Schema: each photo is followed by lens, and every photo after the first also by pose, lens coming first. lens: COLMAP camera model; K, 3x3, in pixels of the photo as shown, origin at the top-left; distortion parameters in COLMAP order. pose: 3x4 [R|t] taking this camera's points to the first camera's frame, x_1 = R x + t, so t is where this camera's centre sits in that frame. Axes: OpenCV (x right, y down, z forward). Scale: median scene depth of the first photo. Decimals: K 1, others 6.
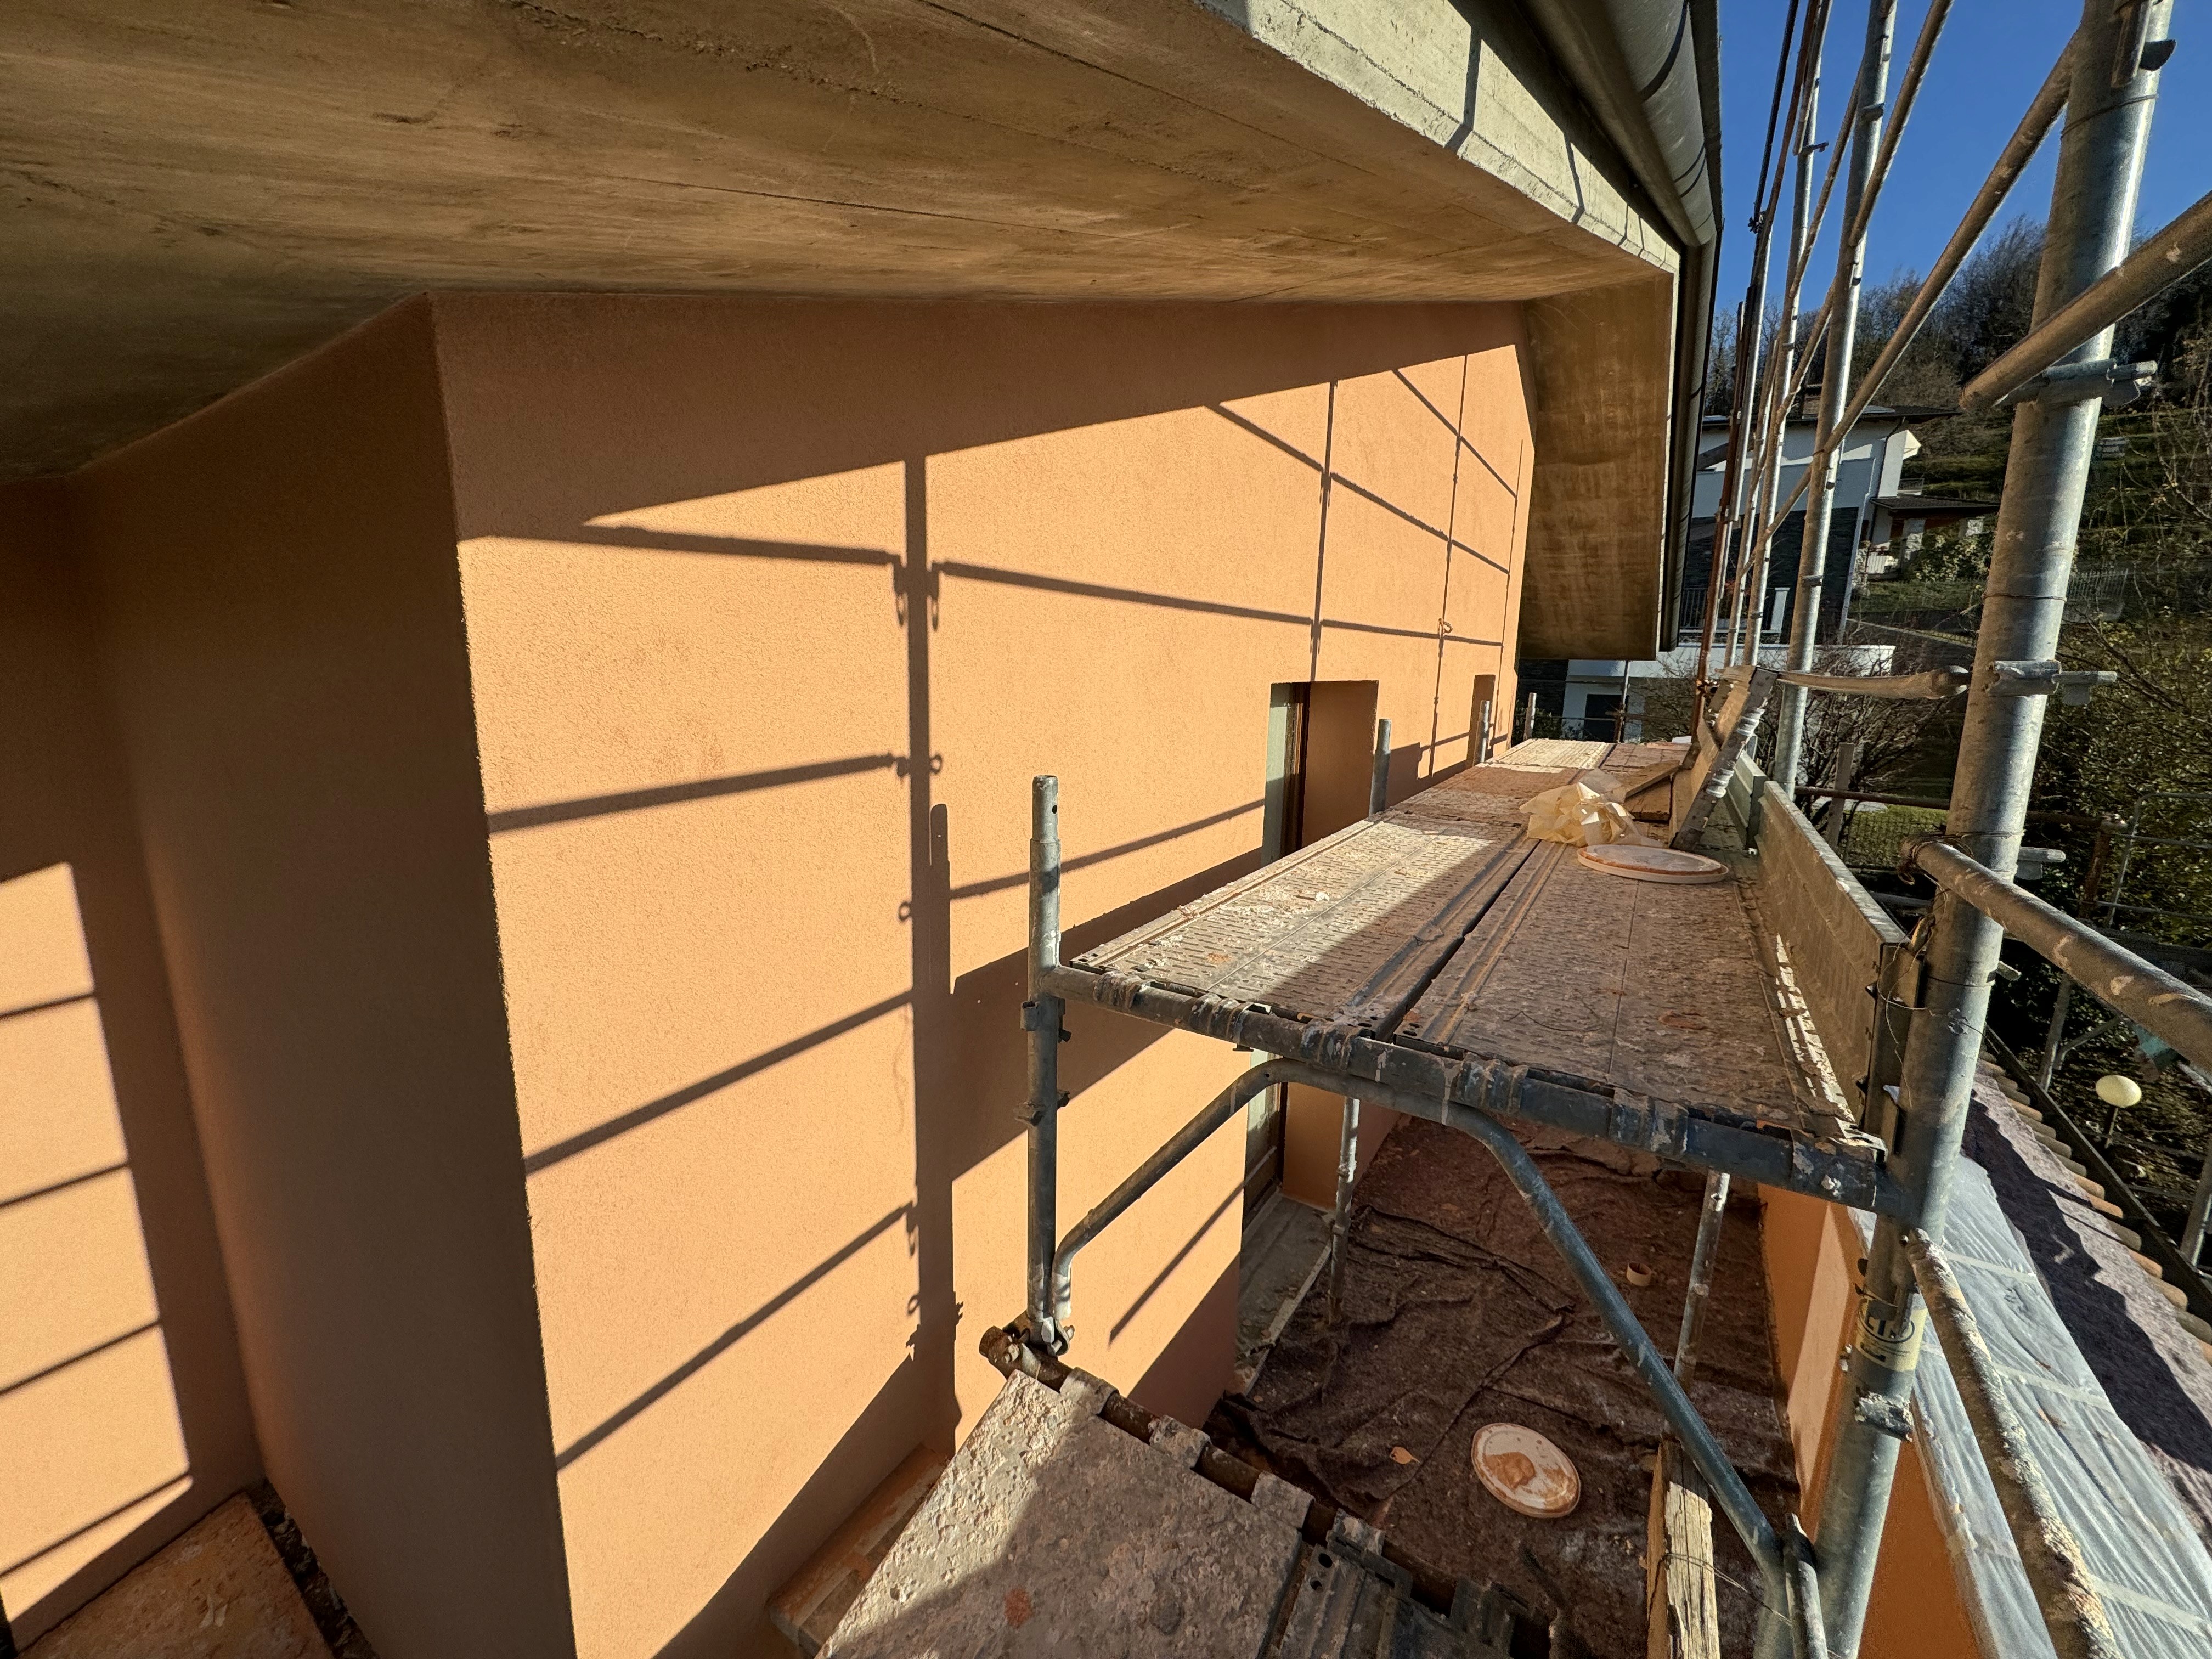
lens RADIAL K [[873.5, 0, 1108.5], [0, 873.5, 824.8], [0, 0, 1]] dist [-0.003112, -0.000004]
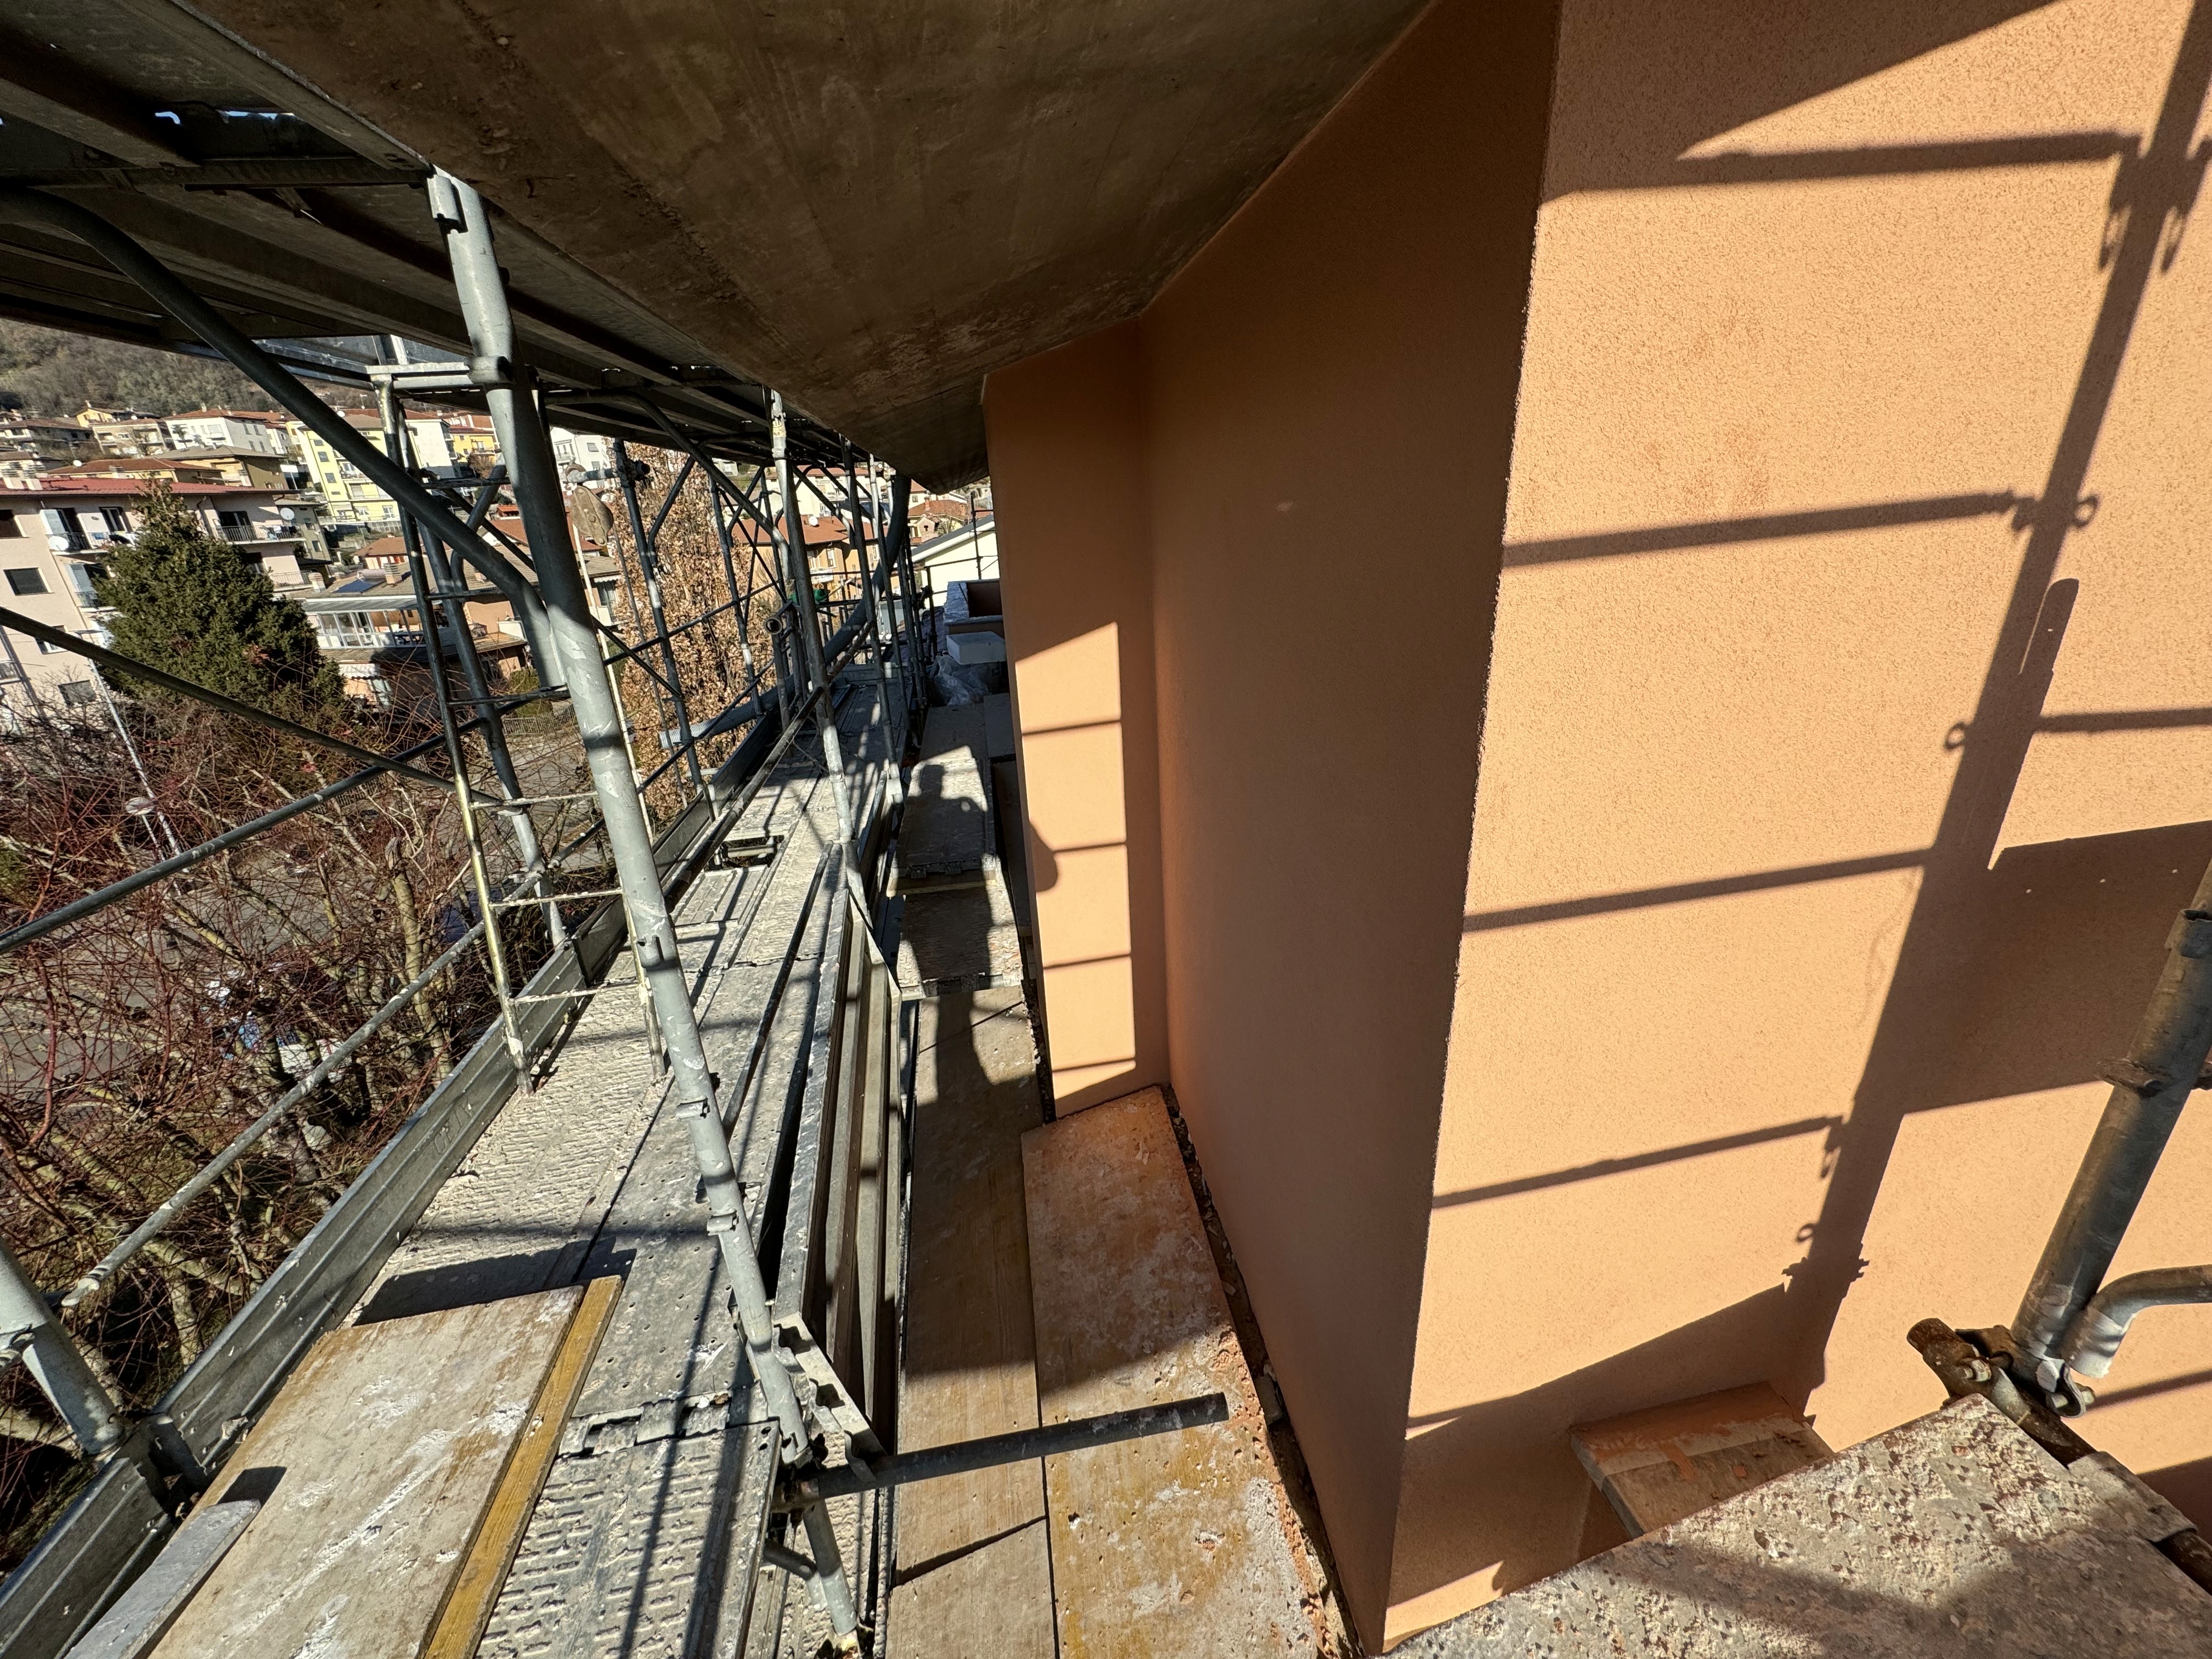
lens RADIAL K [[873.5, 0, 1108.5], [0, 873.5, 824.8], [0, 0, 1]] dist [-0.003112, -0.000004]
pose [[0.669572, 0.210113, -0.712409, -0.178594], [-0.072080, 0.973008, 0.219226, 0.065015], [0.739242, -0.095437, 0.666643, 0.038756]]
